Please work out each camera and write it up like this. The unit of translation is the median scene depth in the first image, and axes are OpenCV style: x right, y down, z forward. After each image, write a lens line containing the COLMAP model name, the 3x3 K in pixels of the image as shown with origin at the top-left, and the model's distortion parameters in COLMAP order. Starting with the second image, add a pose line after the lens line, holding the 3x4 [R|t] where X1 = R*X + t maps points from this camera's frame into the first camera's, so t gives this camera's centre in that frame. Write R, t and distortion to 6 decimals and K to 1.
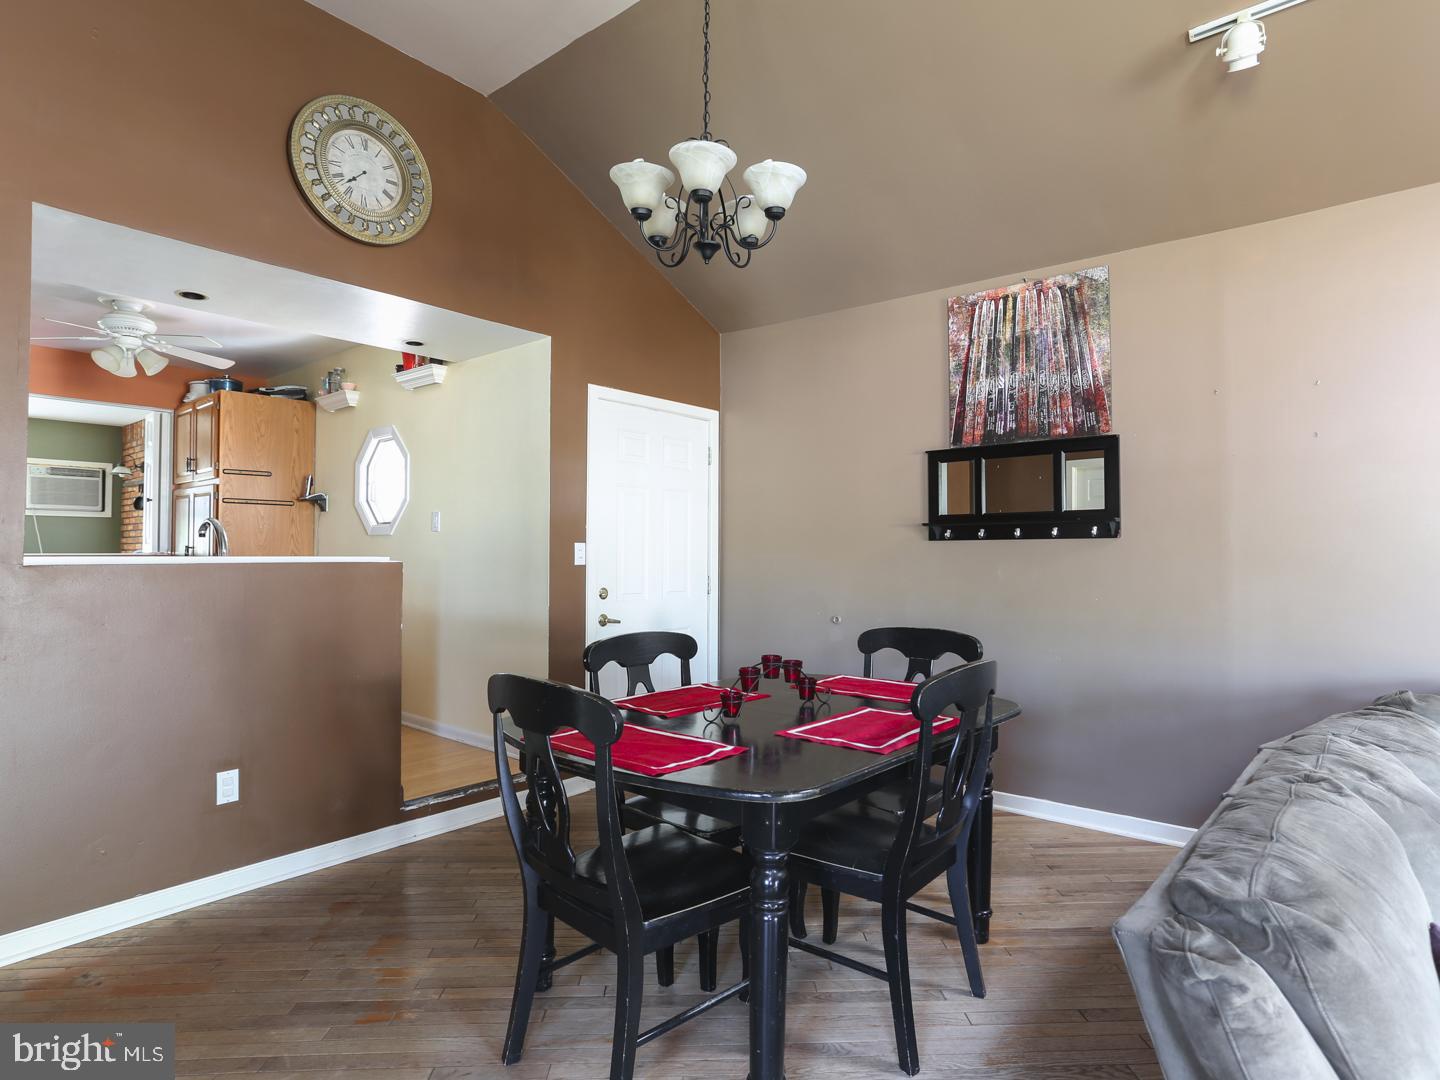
lens RADIAL K [[785.9, 0, 720.0], [0, 785.9, 540.0], [0, 0, 1]] dist [-0.023211, 0.001648]
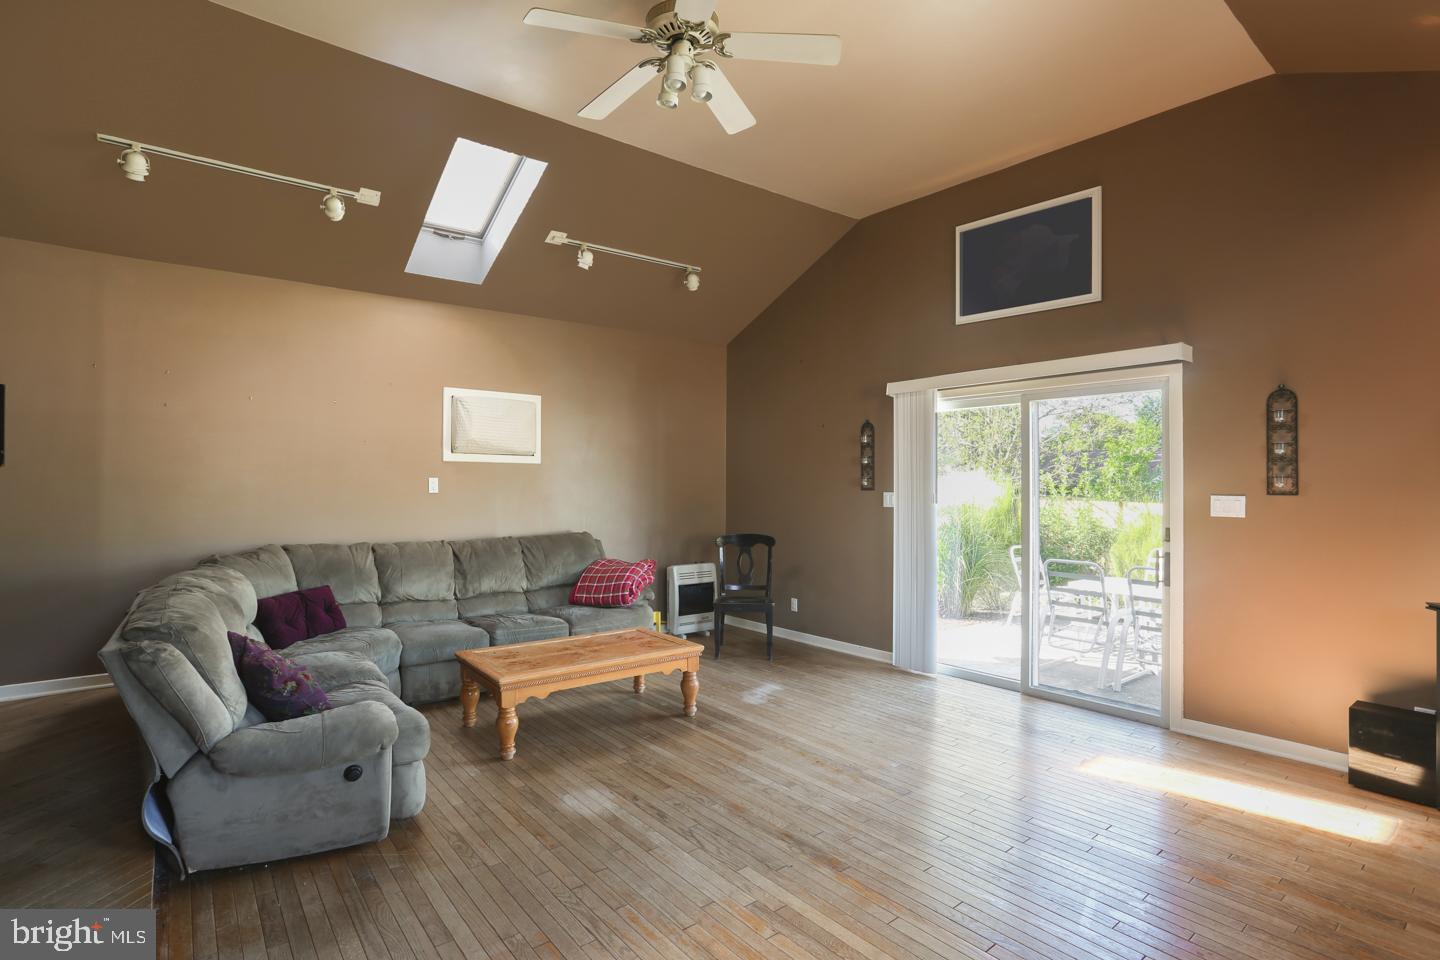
lens RADIAL K [[724.2, 0, 727.3], [0, 724.2, 475.6], [0, 0, 1]] dist [-0.023269, 0.001013]
pose [[0.210936, 0.006911, 0.977476, -0.317973], [-0.021730, 0.999761, -0.002380, -0.010391], [-0.977258, -0.020739, 0.211035, -0.335380]]
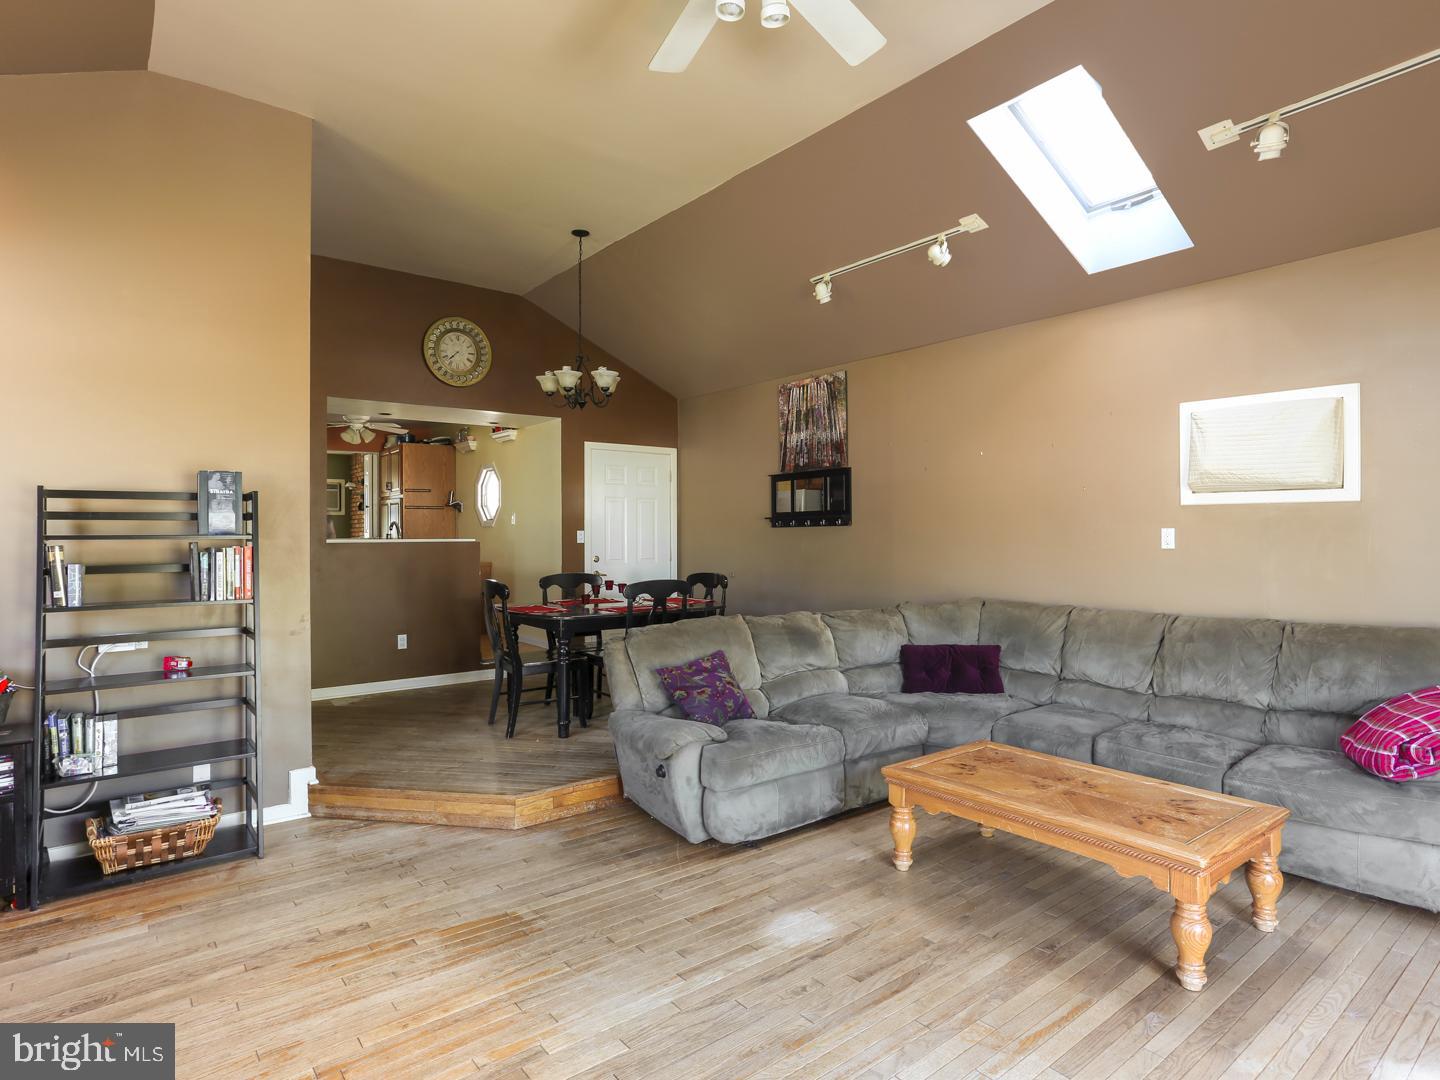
lens RADIAL K [[789.0, 0, 694.3], [0, 789.0, 533.2], [0, 0, 1]] dist [-0.017077, 0.001392]
pose [[0.971984, -0.007231, -0.234934, 0.531064], [0.010560, 0.999861, 0.012912, -0.011747], [0.234808, -0.015031, 0.971925, -0.736735]]
